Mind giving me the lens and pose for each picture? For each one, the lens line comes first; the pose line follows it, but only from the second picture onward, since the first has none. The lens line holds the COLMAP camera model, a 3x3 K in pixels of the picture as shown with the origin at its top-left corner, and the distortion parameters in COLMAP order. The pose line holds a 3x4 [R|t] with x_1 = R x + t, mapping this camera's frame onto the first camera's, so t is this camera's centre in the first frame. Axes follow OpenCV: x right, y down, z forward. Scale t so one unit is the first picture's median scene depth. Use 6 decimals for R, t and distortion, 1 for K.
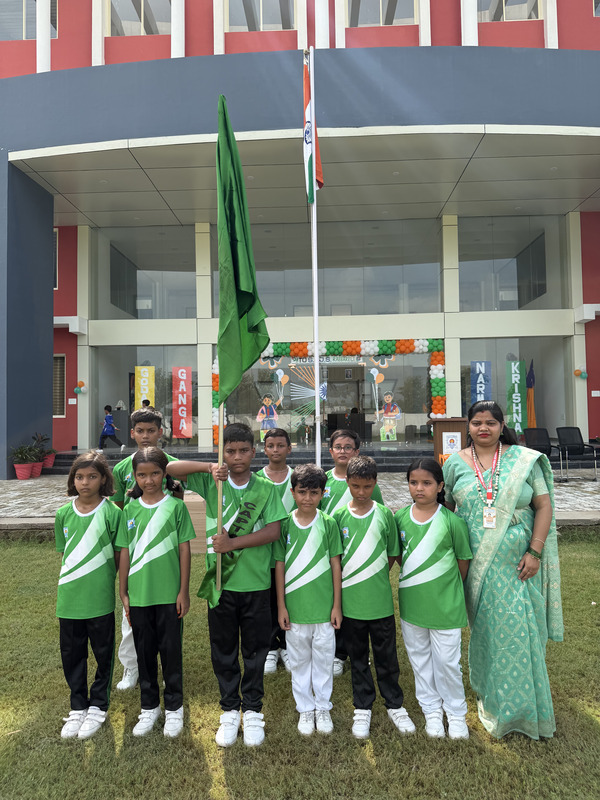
lens RADIAL K [[563.2, 0, 299.8], [0, 563.2, 402.6], [0, 0, 1]] dist [0.101191, -0.134648]
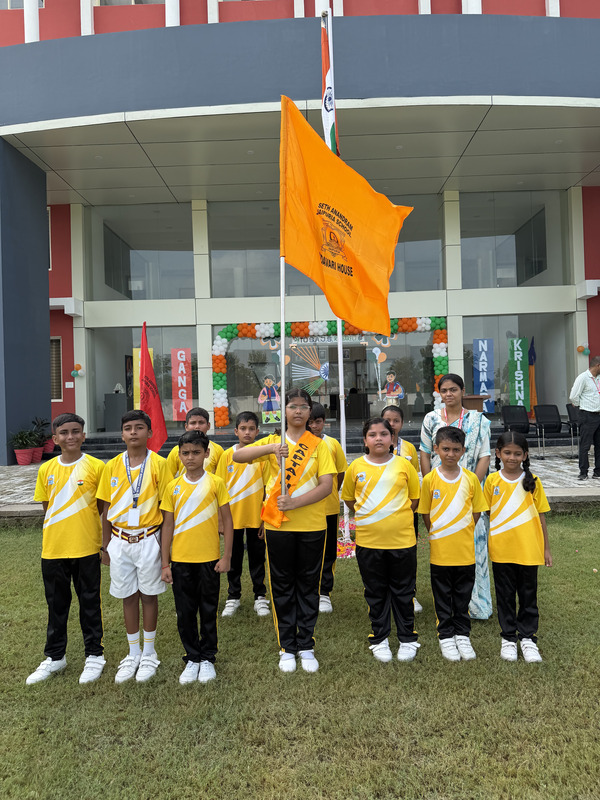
lens RADIAL K [[563.6, 0, 301.9], [0, 563.6, 398.3], [0, 0, 1]] dist [0.095861, -0.111361]
pose [[0.999646, -0.014121, 0.022553, -0.022397], [0.013551, 0.999590, 0.025240, 0.001447], [-0.022900, -0.024926, 0.999427, 0.010495]]
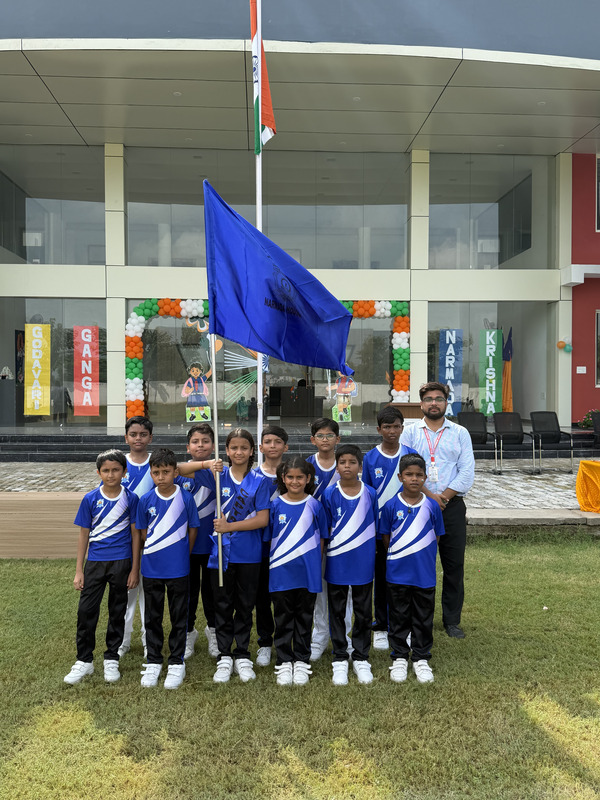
lens RADIAL K [[713.8, 0, 299.3], [0, 713.8, 403.3], [0, 0, 1]] dist [0.129529, -0.212469]
pose [[0.995490, 0.015173, 0.093645, -0.004155], [-0.020025, 0.998493, 0.051091, -0.013011], [-0.092729, -0.052736, 0.994294, -0.042637]]
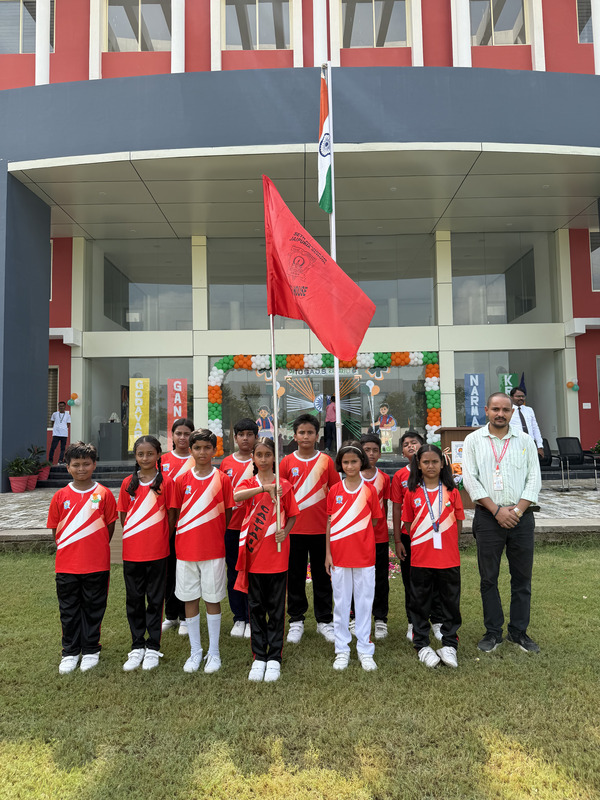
lens RADIAL K [[561.9, 0, 300.0], [0, 561.9, 400.0], [0, 0, 1]] dist [0.115209, -0.159407]
pose [[0.999451, 0.000348, 0.033118, -0.026159], [0.000678, 0.999520, -0.030971, 0.005140], [-0.033113, 0.030977, 0.998971, 0.000625]]
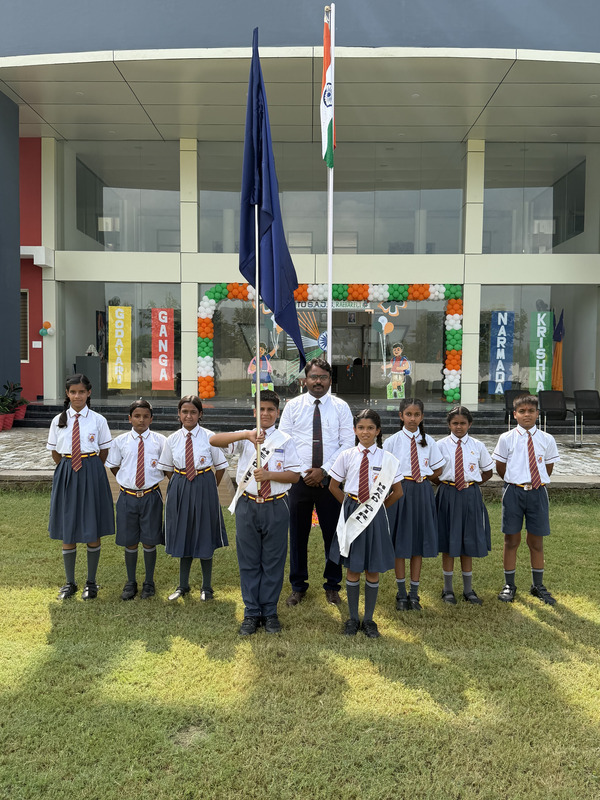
lens RADIAL K [[713.8, 0, 299.3], [0, 713.8, 403.3], [0, 0, 1]] dist [0.129529, -0.212469]
pose [[0.999475, 0.023943, 0.021846, -0.019345], [-0.025698, 0.996138, 0.083959, -0.016187], [-0.019751, -0.084476, 0.996230, -0.121836]]
